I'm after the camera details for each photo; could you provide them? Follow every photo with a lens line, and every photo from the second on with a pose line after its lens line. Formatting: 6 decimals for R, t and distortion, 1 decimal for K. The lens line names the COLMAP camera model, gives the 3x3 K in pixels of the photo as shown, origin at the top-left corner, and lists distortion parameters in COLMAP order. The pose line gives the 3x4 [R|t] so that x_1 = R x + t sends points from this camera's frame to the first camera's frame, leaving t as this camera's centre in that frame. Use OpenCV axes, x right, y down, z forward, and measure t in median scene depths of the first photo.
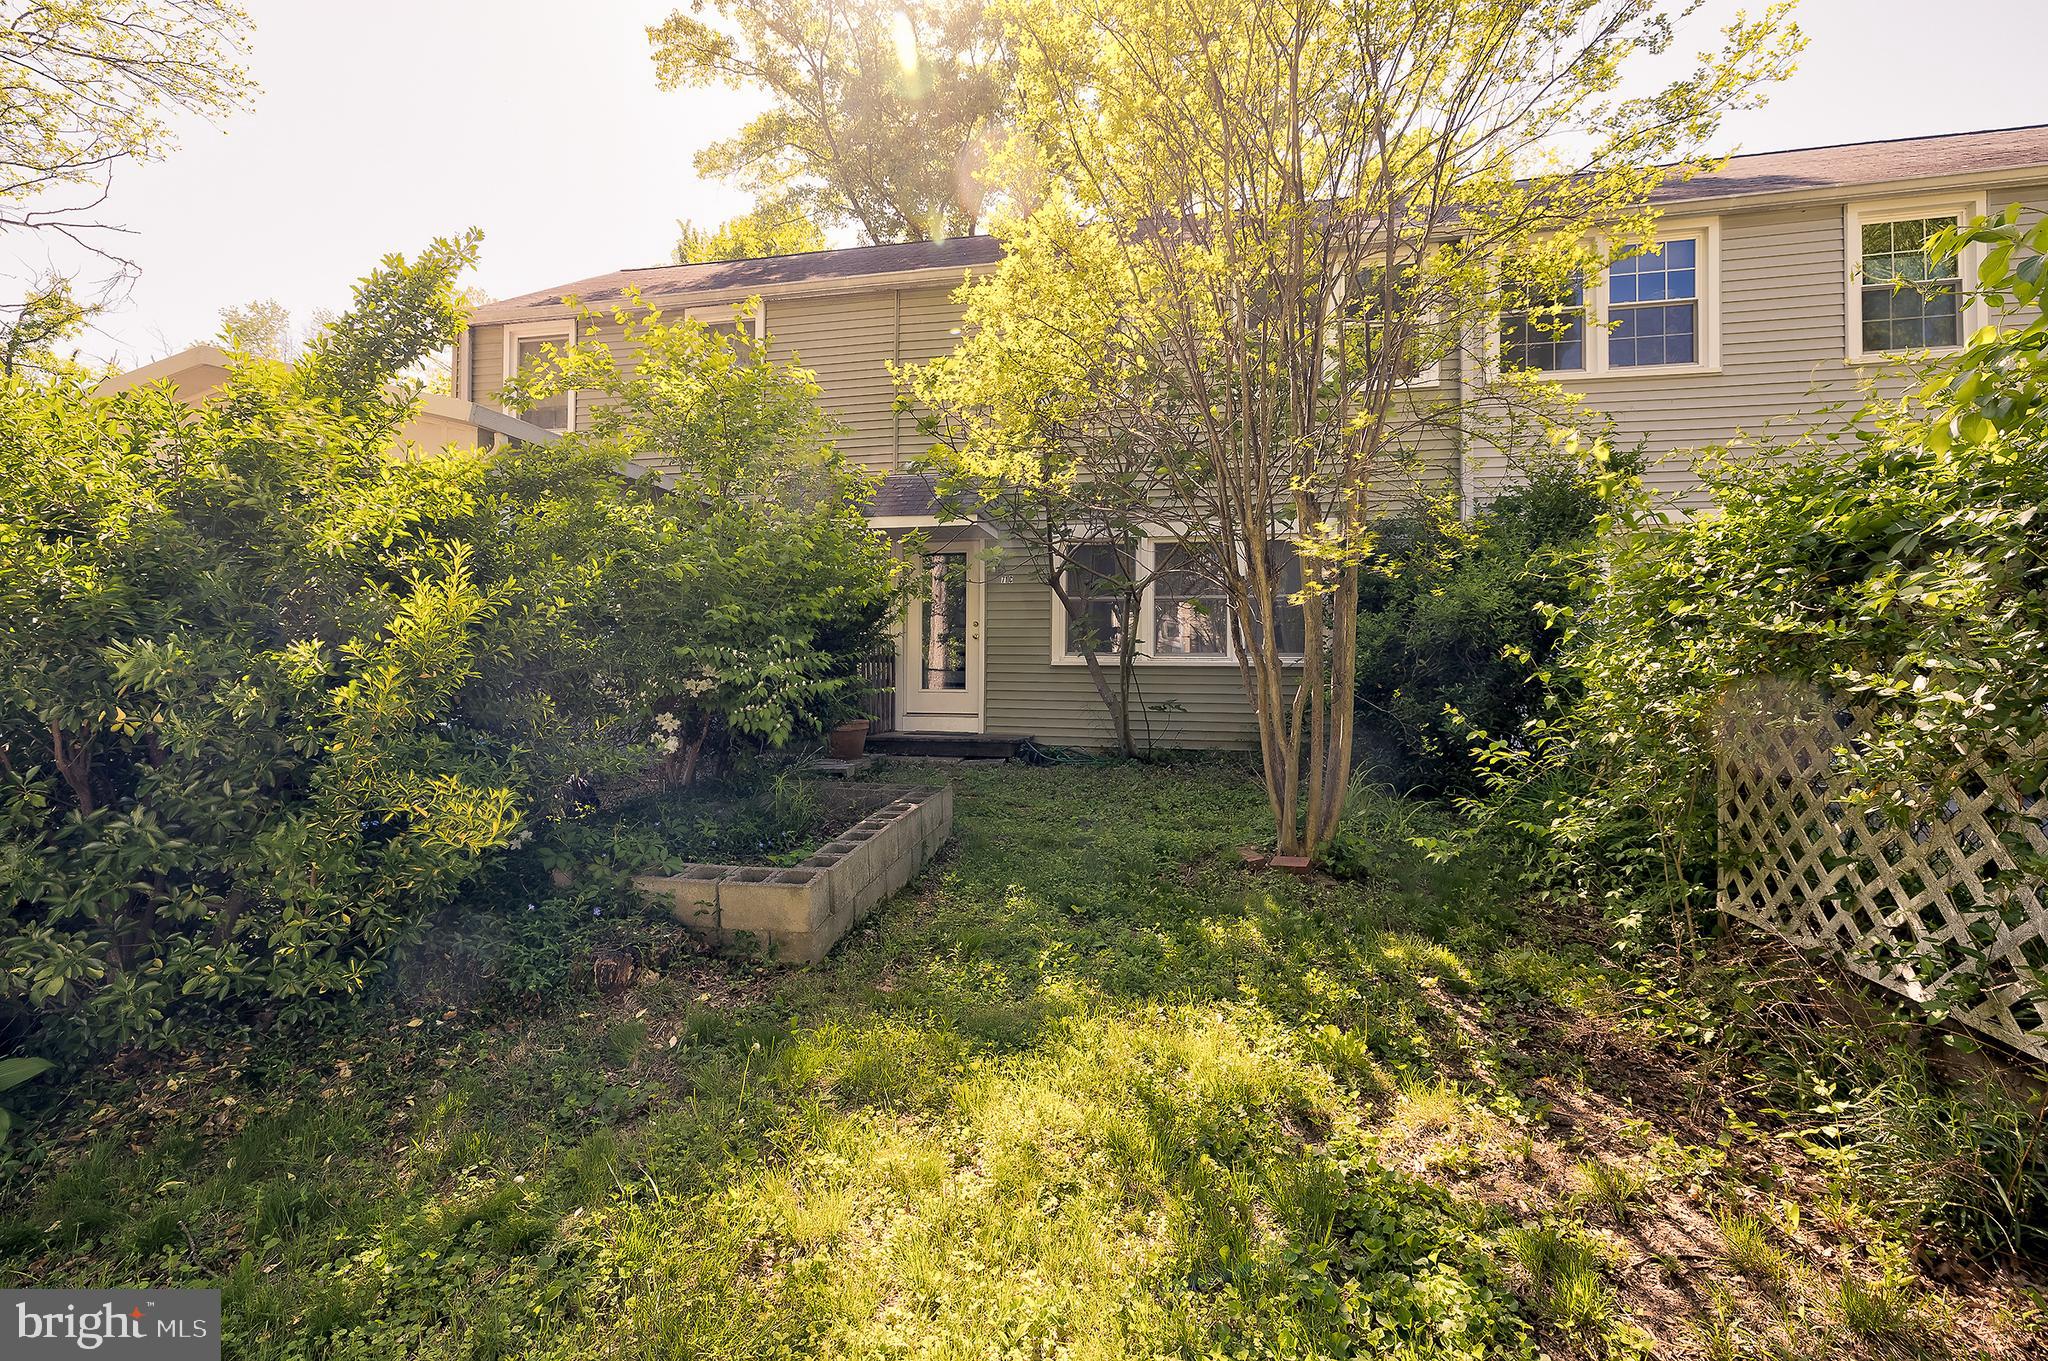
lens RADIAL K [[874.7, 0, 1014.2], [0, 874.7, 670.3], [0, 0, 1]] dist [0.003046, 0.000010]
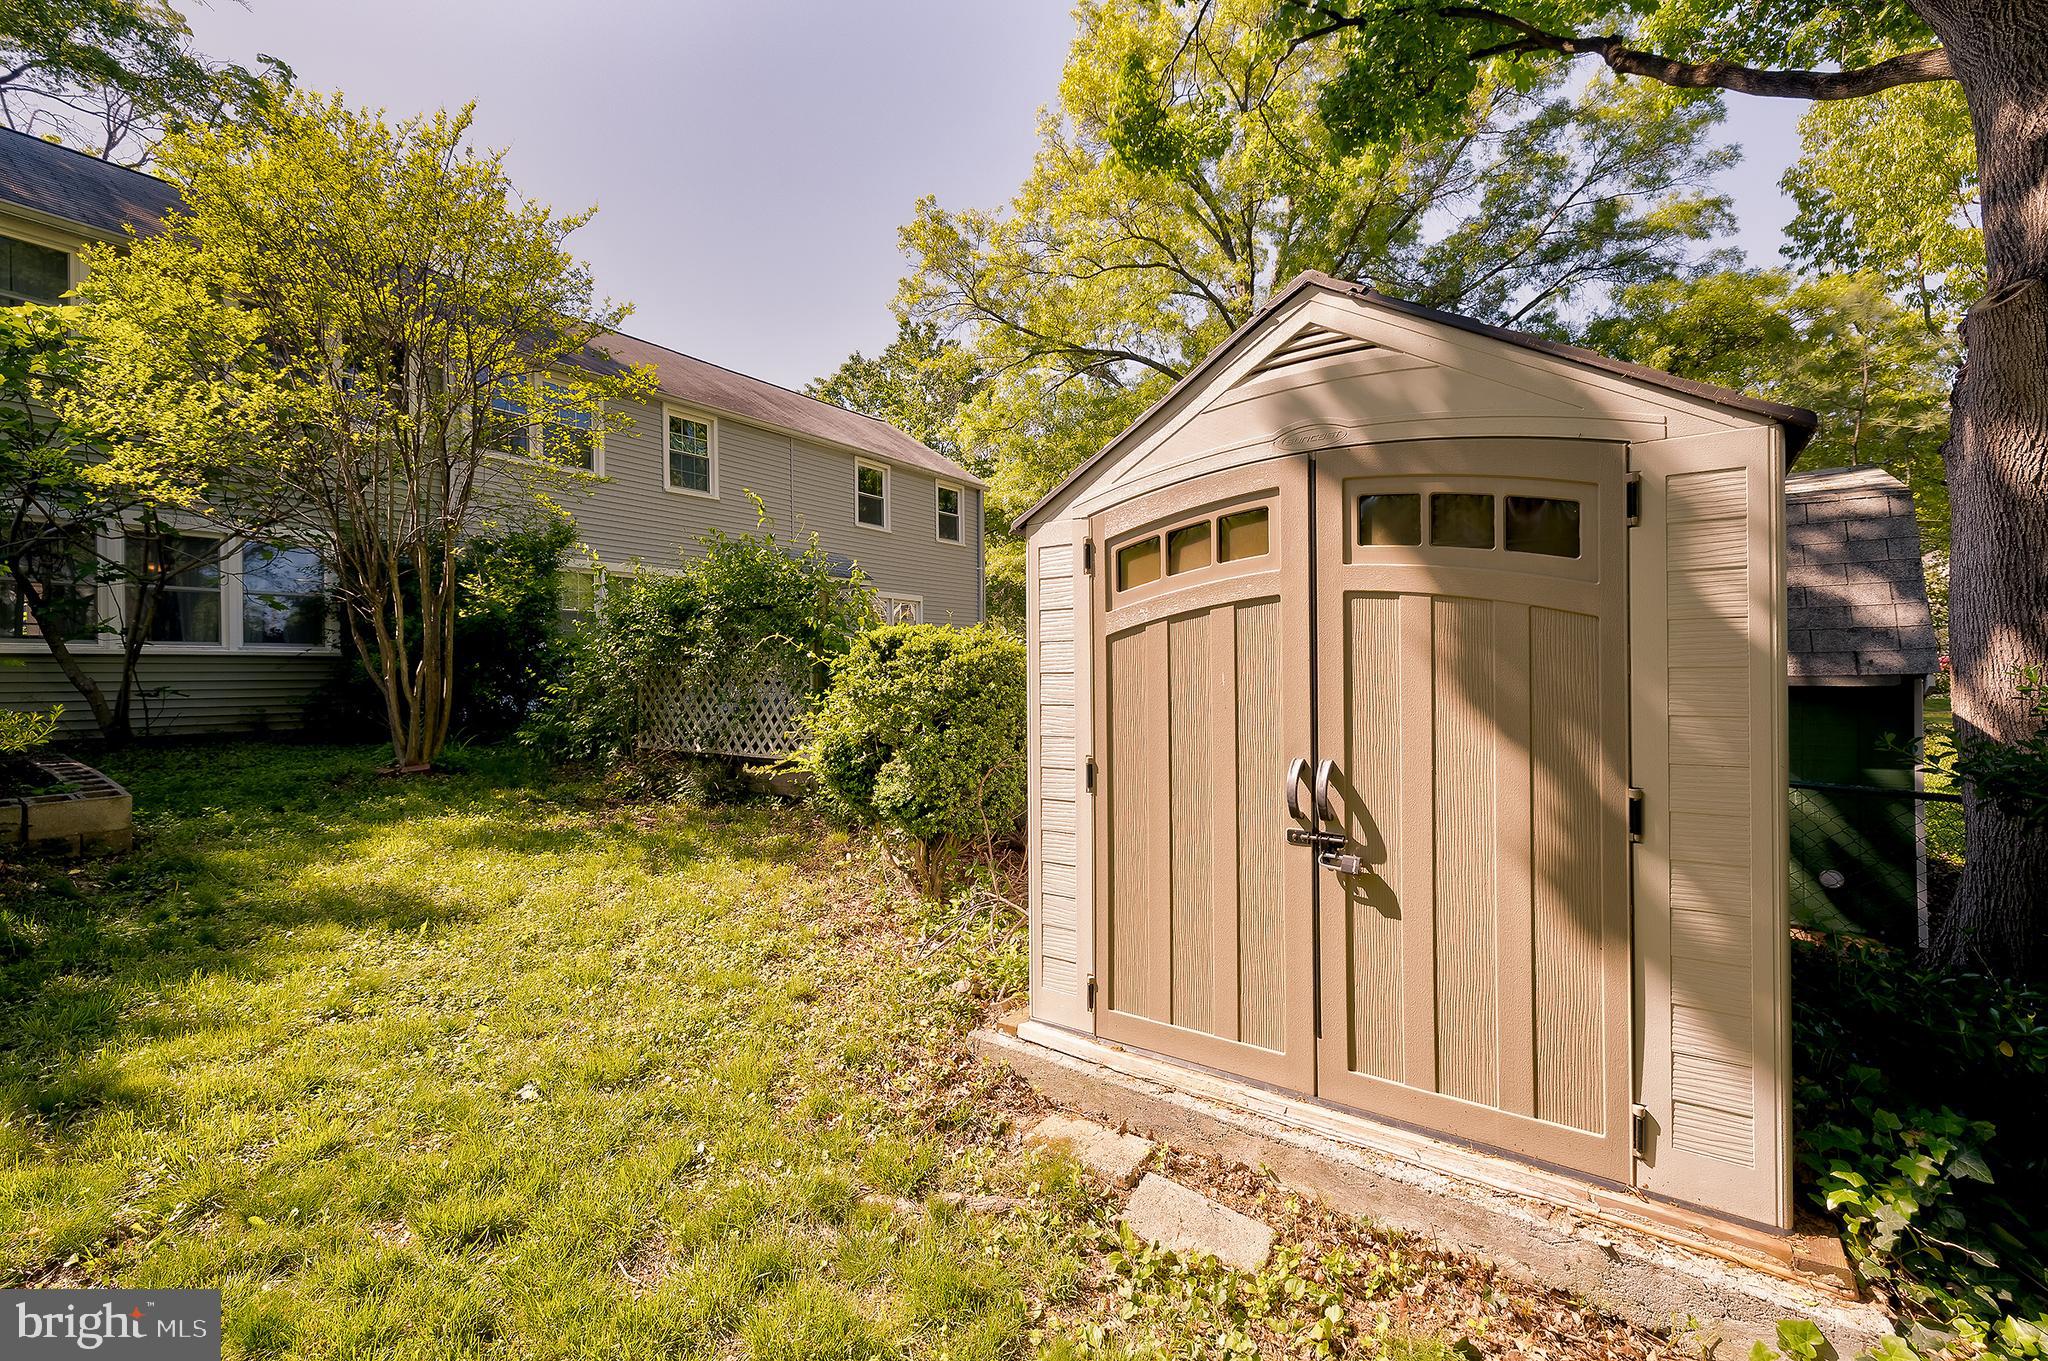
lens RADIAL K [[874.7, 0, 1018.4], [0, 874.7, 672.9], [0, 0, 1]] dist [0.003046, 0.000010]
pose [[0.401757, -0.006675, 0.915722, -0.938044], [0.009019, 0.999954, 0.003332, 0.056977], [-0.915702, 0.006921, 0.401798, -0.888469]]
